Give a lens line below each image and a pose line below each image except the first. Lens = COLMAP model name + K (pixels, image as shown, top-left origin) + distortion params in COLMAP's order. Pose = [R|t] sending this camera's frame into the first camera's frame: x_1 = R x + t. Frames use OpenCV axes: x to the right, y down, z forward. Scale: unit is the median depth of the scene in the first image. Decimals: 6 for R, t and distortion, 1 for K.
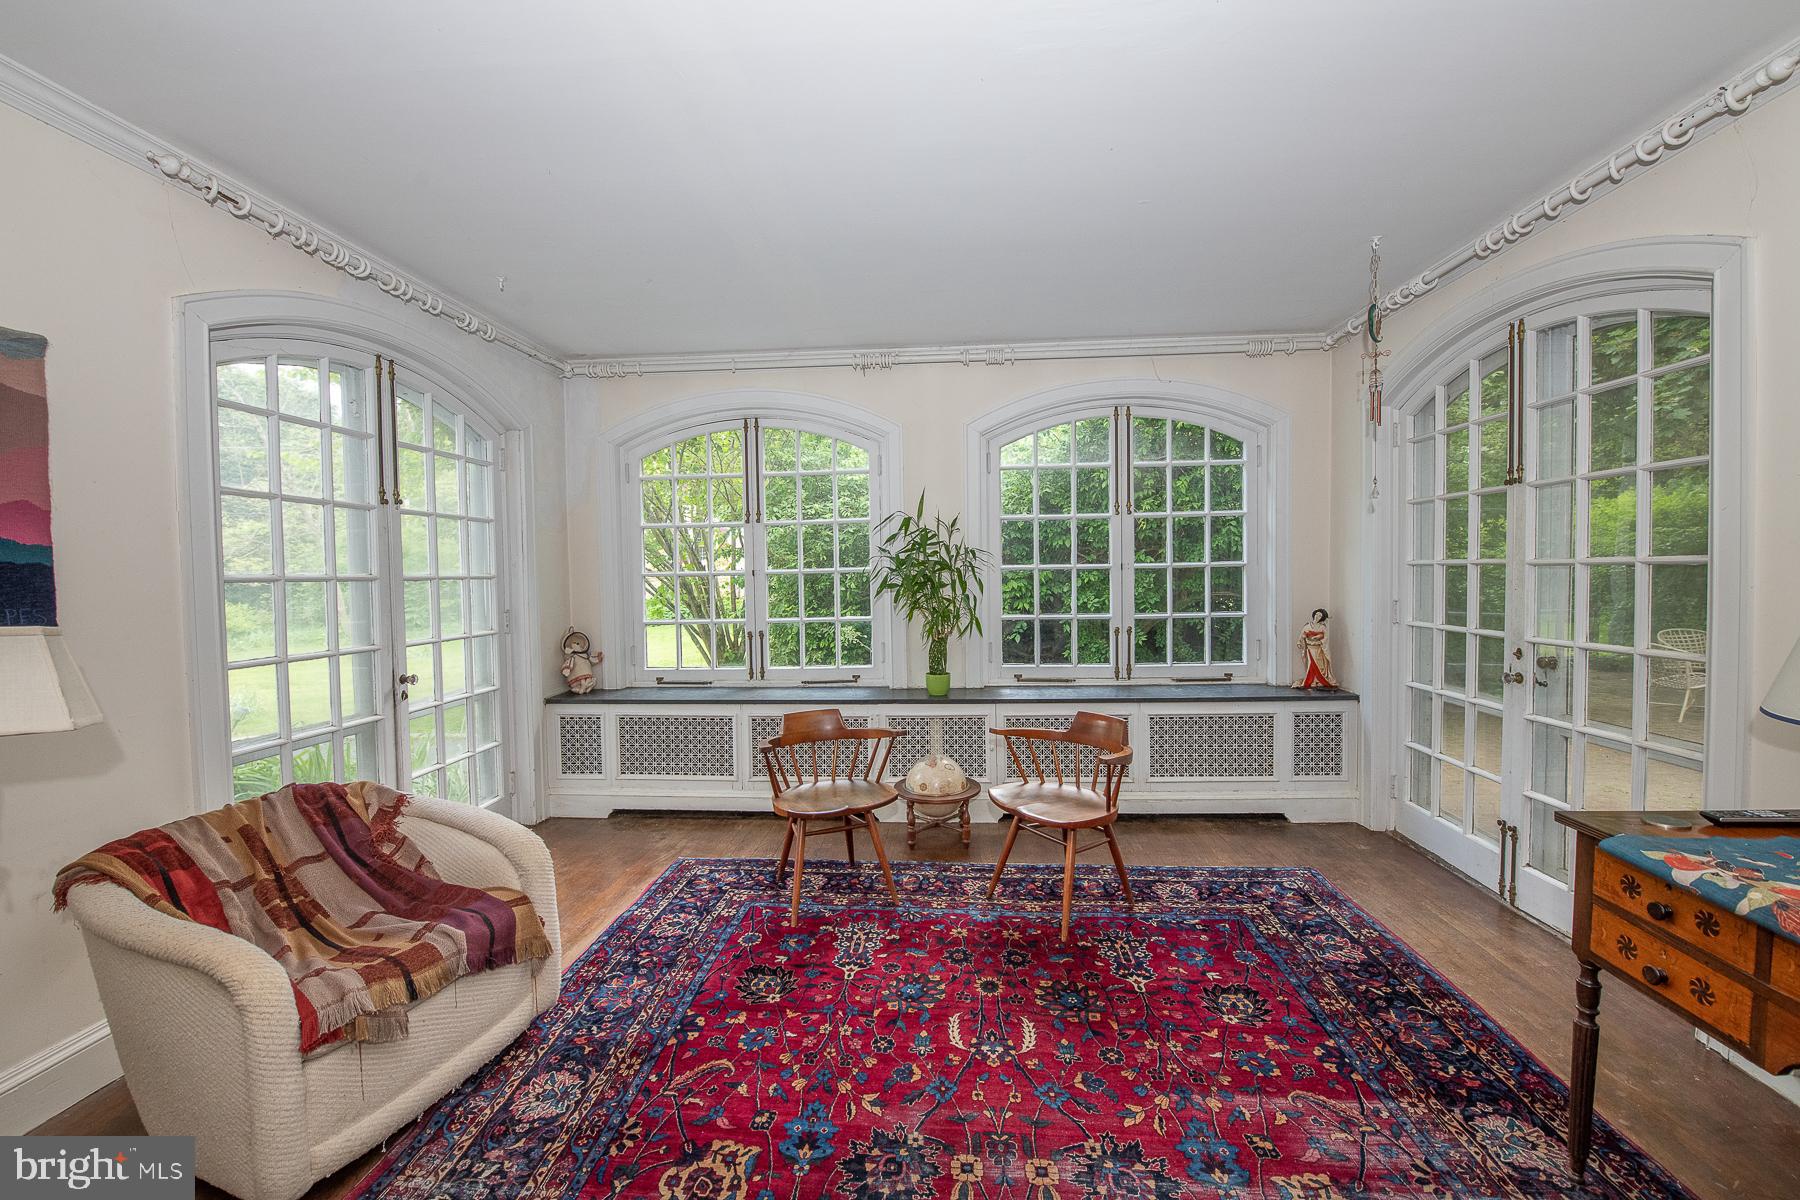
lens RADIAL K [[714.5, 0, 908.9], [0, 714.5, 592.1], [0, 0, 1]] dist [-0.012050, -0.004120]
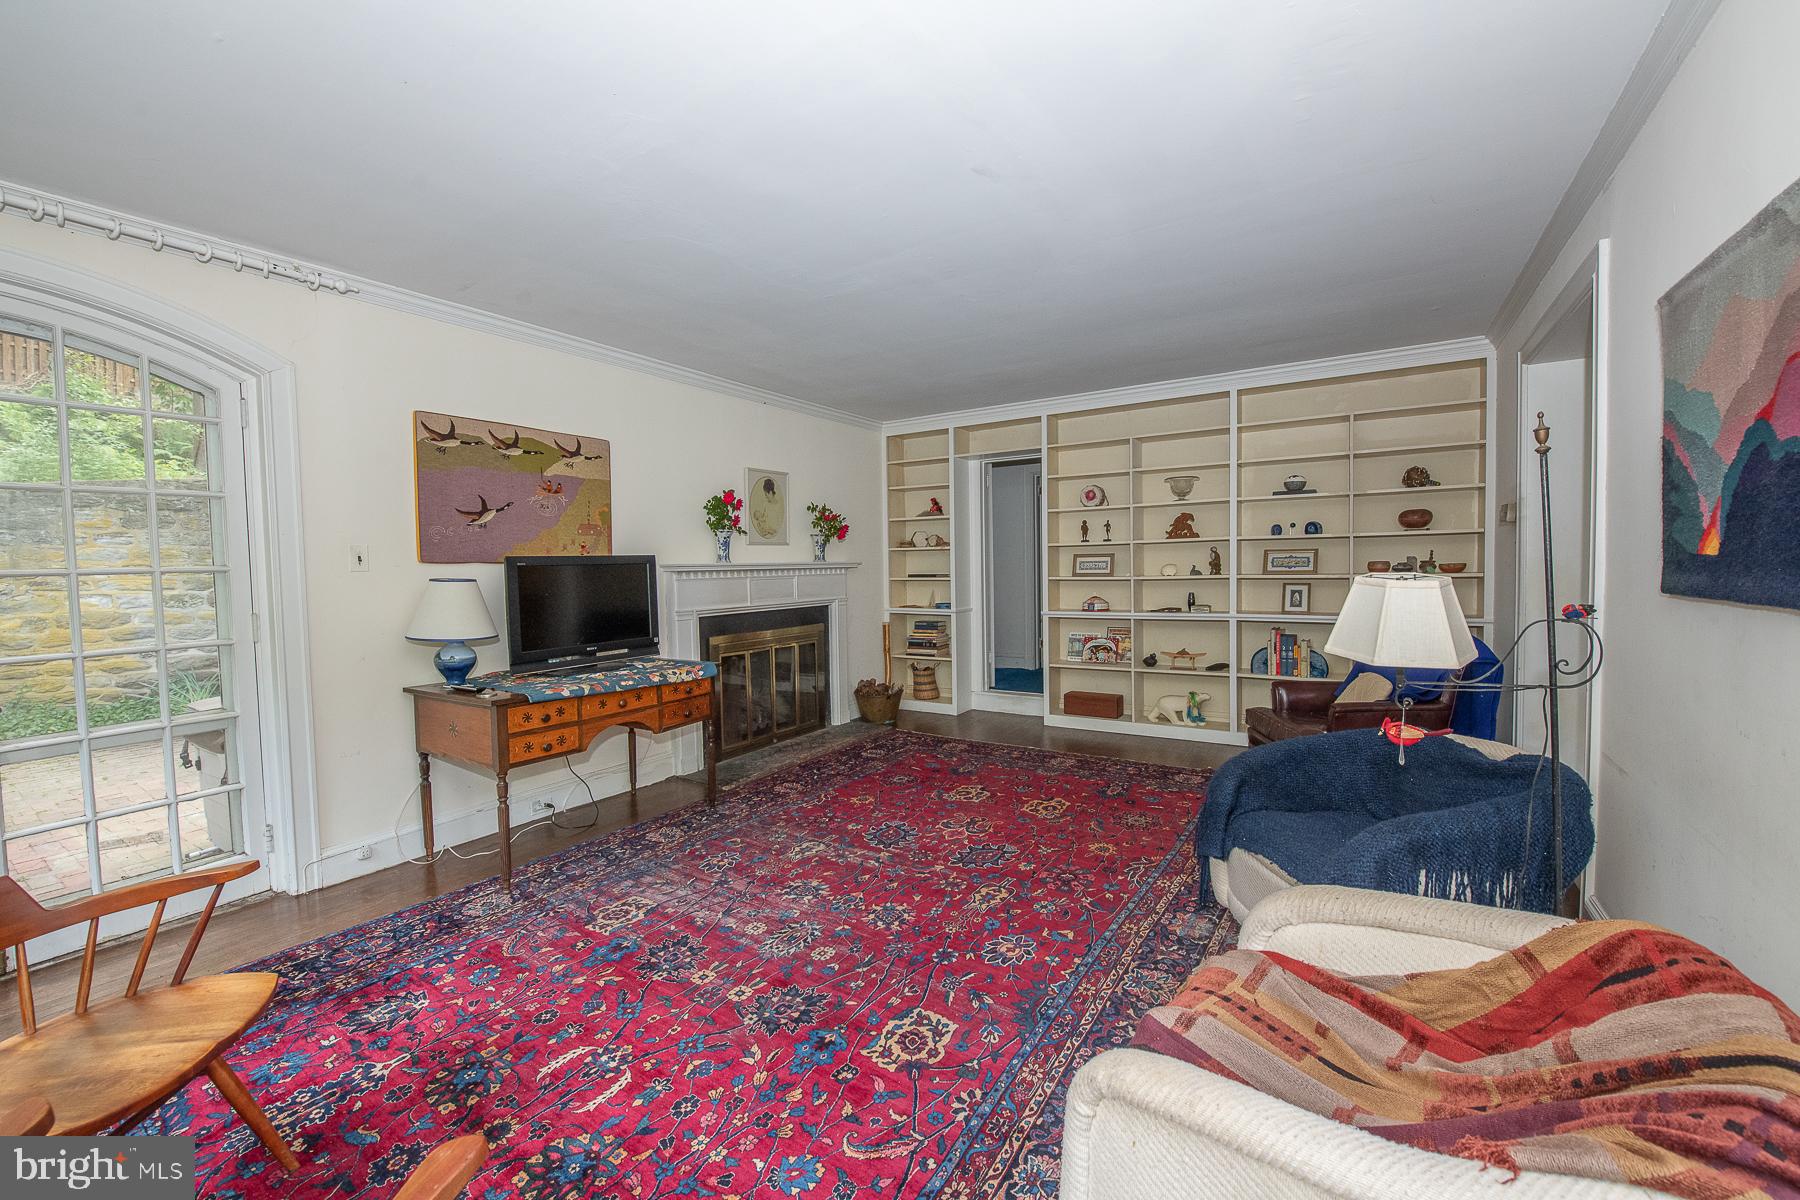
lens RADIAL K [[714.5, 0, 908.9], [0, 714.5, 592.1], [0, 0, 1]] dist [-0.012050, -0.004120]
pose [[-0.877450, 0.009540, 0.479574, -0.607365], [0.045526, 0.996945, 0.063464, -0.024654], [-0.477504, 0.077519, -0.875203, 1.381737]]
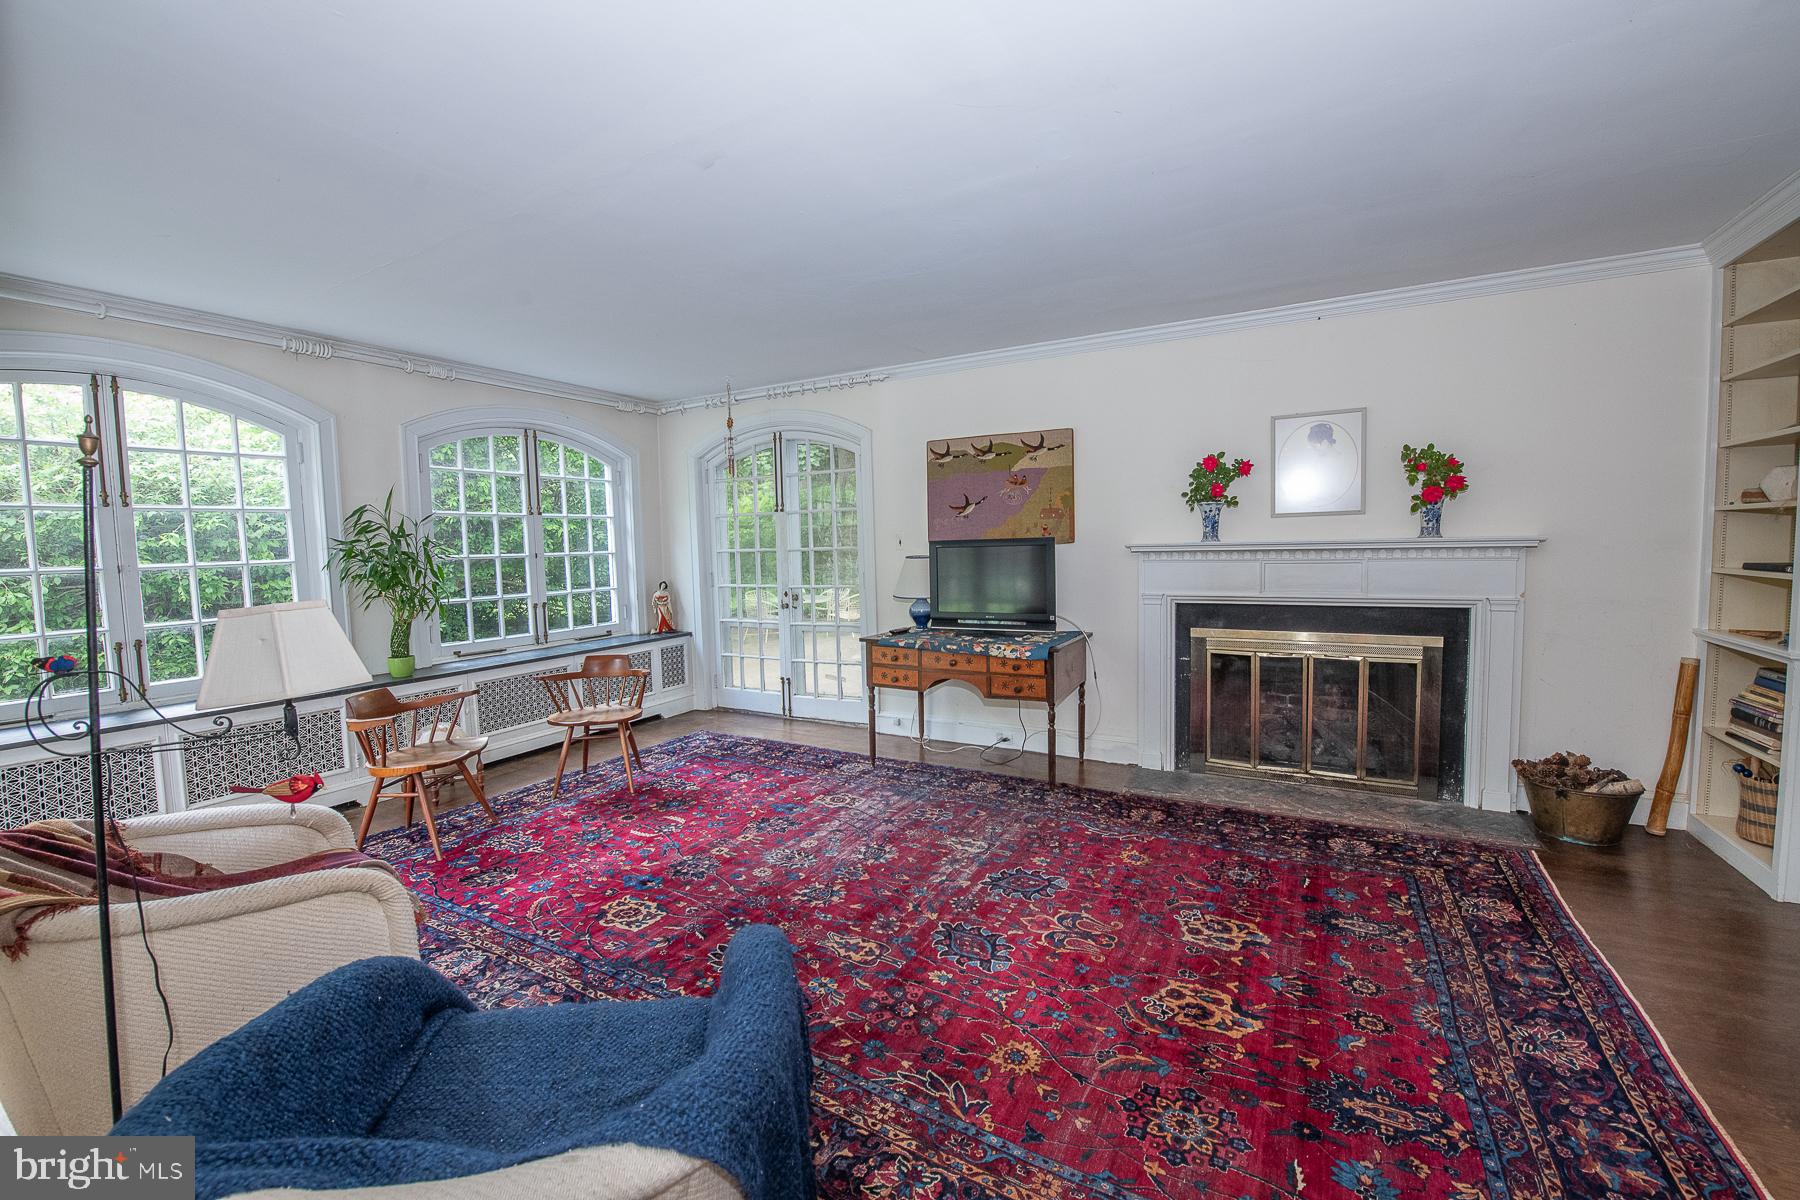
lens RADIAL K [[714.5, 0, 908.9], [0, 714.5, 592.1], [0, 0, 1]] dist [-0.012050, -0.004120]
pose [[0.423674, -0.056569, 0.904047, -1.027063], [0.046807, 0.998082, 0.040518, 0.015684], [-0.904605, 0.025149, 0.425509, -0.255356]]
